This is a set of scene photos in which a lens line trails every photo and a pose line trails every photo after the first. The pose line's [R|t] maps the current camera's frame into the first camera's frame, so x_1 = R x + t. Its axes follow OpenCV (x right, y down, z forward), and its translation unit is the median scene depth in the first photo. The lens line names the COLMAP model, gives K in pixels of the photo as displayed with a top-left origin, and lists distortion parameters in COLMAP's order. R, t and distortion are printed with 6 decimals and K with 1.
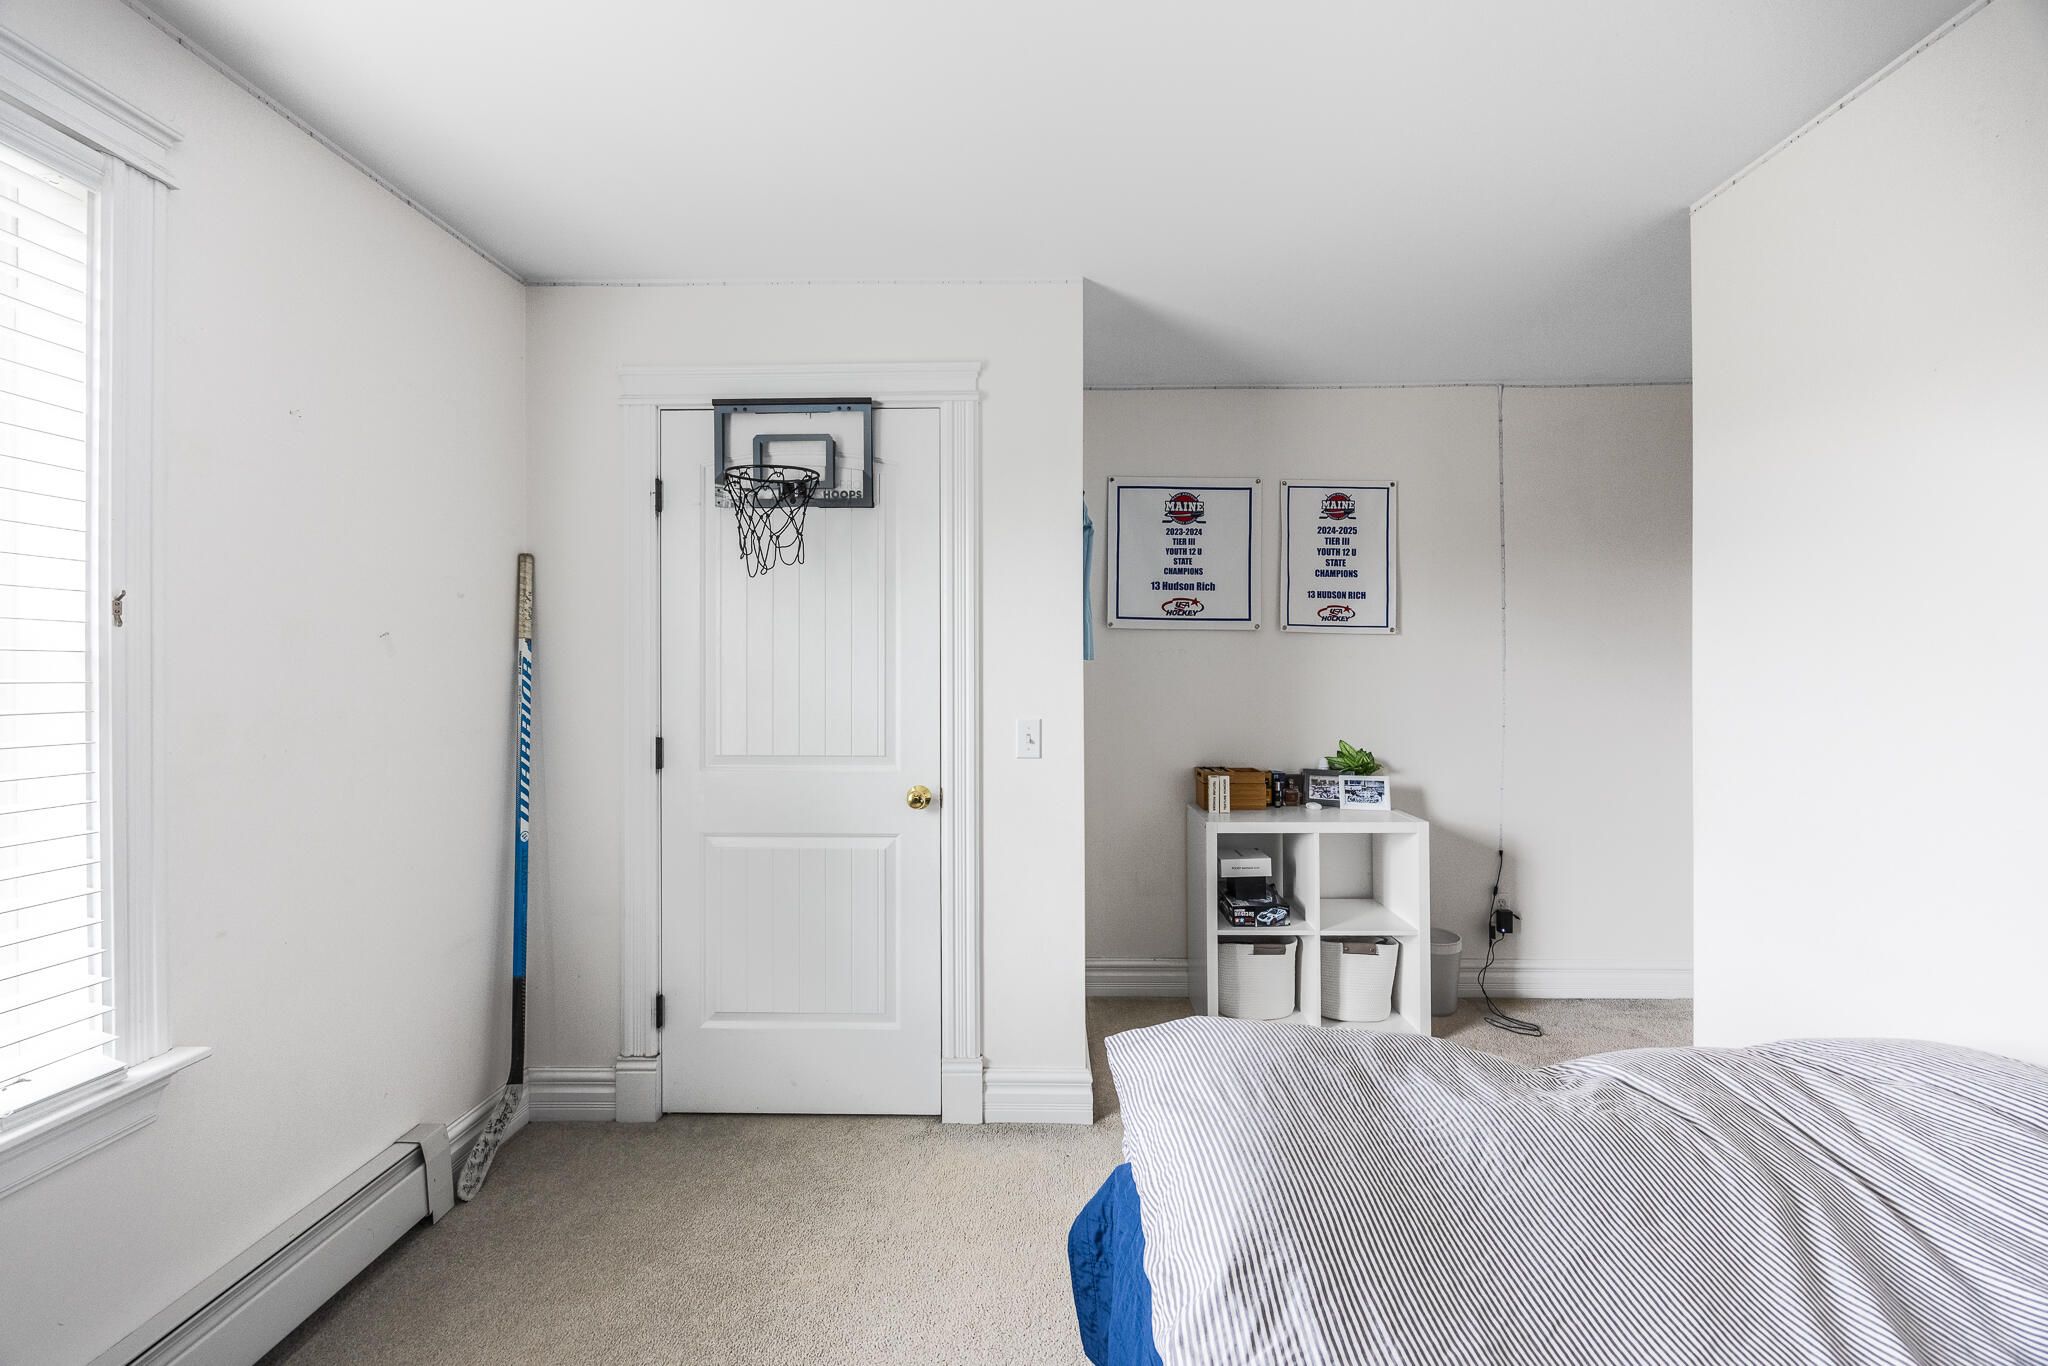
lens RADIAL K [[798.0, 0, 1028.0], [0, 798.0, 673.1], [0, 0, 1]] dist [0.000750, -0.000242]
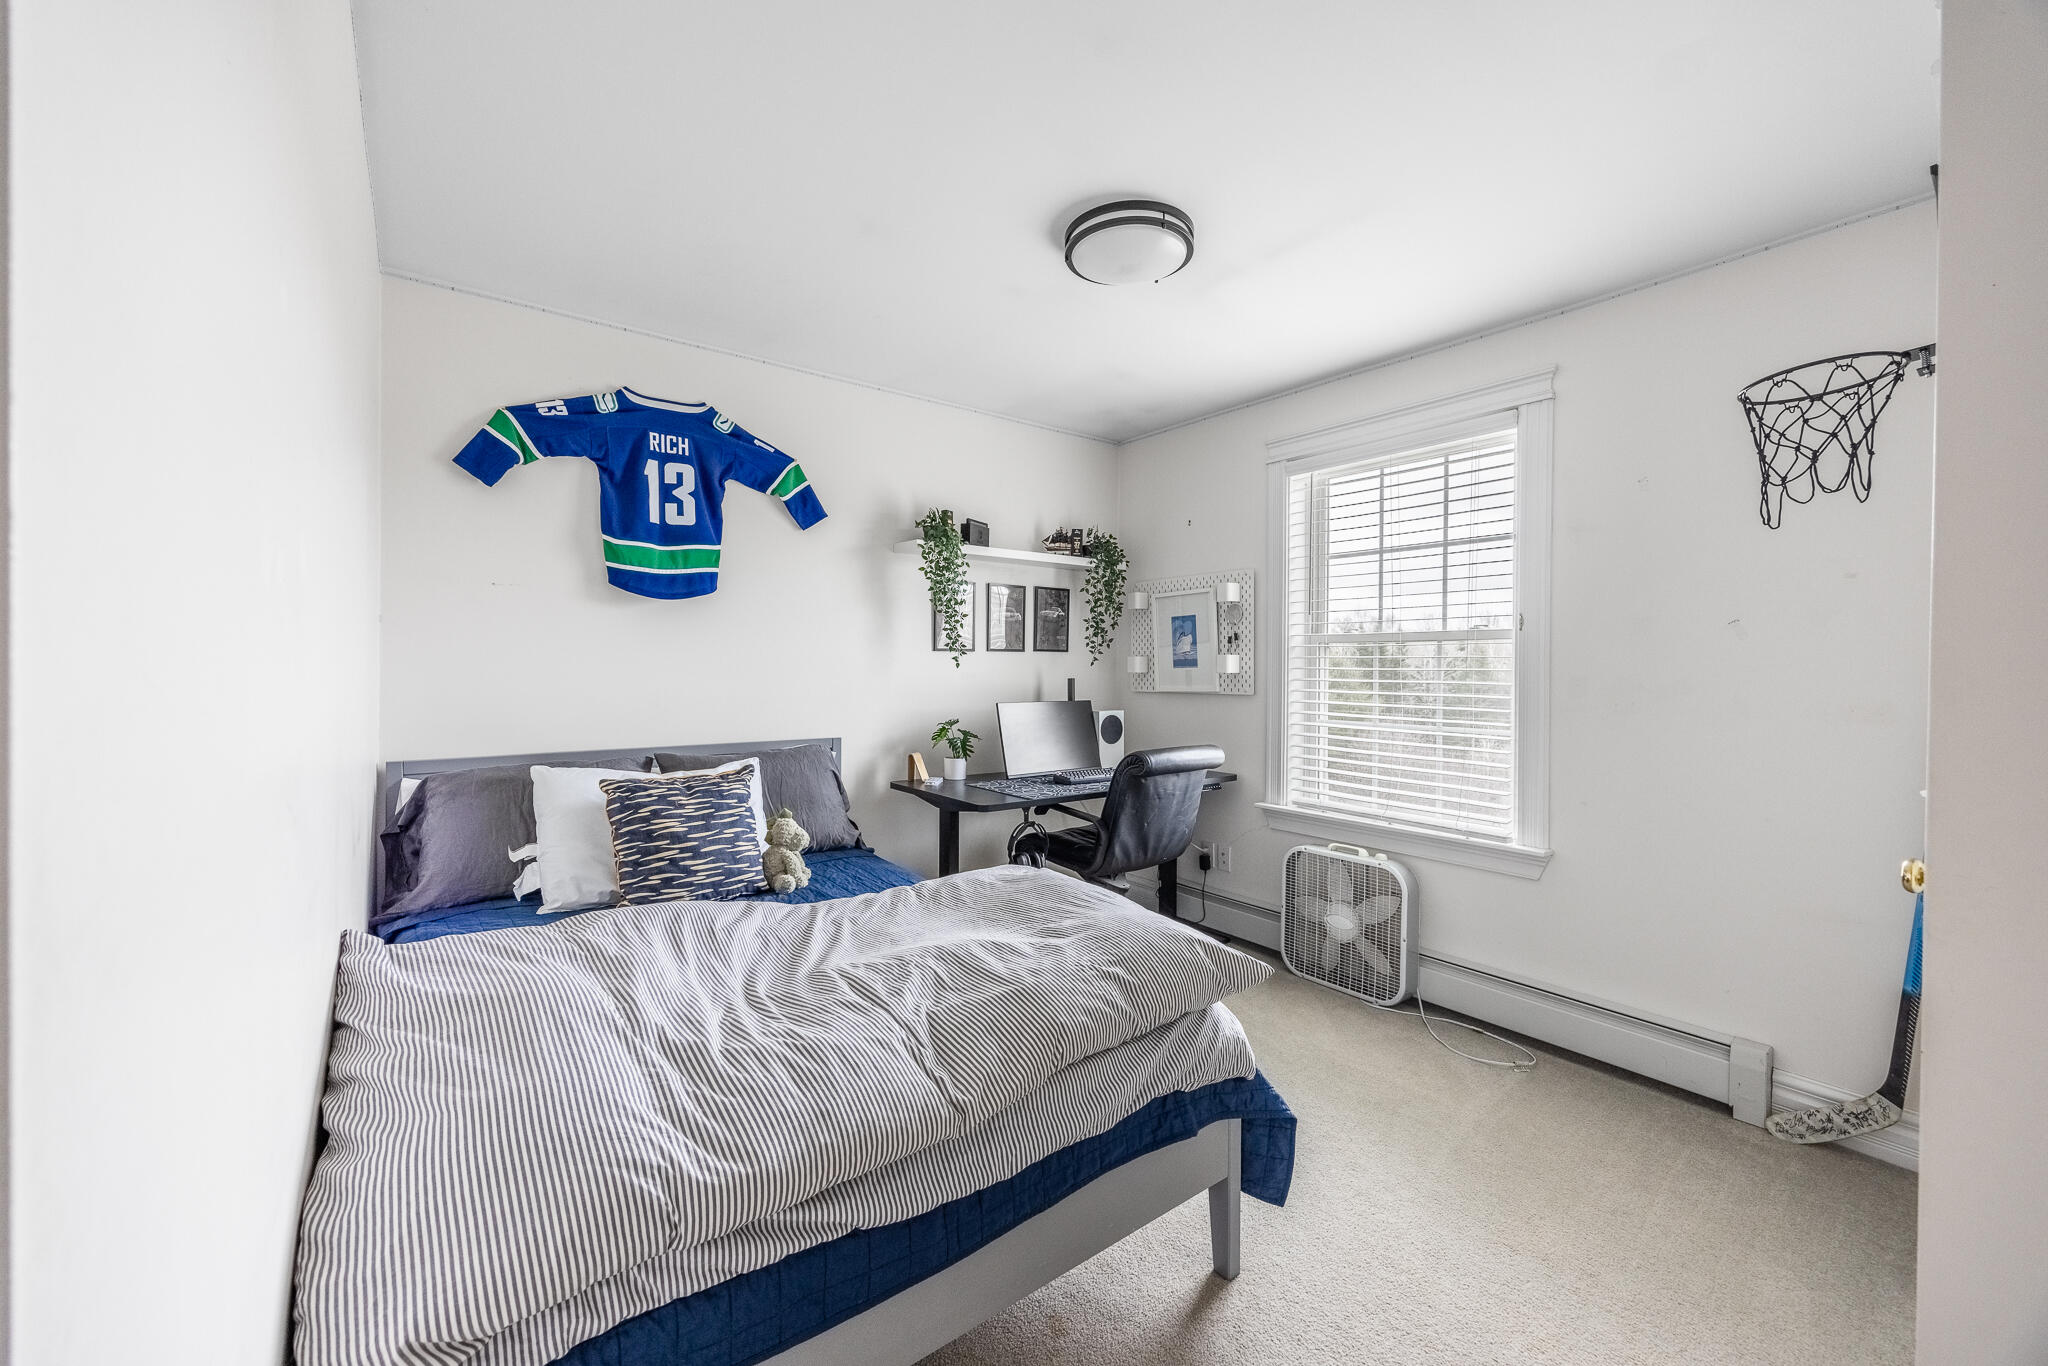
lens RADIAL K [[798.0, 0, 1019.6], [0, 798.0, 689.9], [0, 0, 1]] dist [0.000750, -0.000242]
pose [[-0.780476, 0.014592, -0.625015, 0.821188], [-0.009043, 0.999359, 0.034625, 0.024311], [0.625120, 0.032676, -0.779844, 1.254137]]
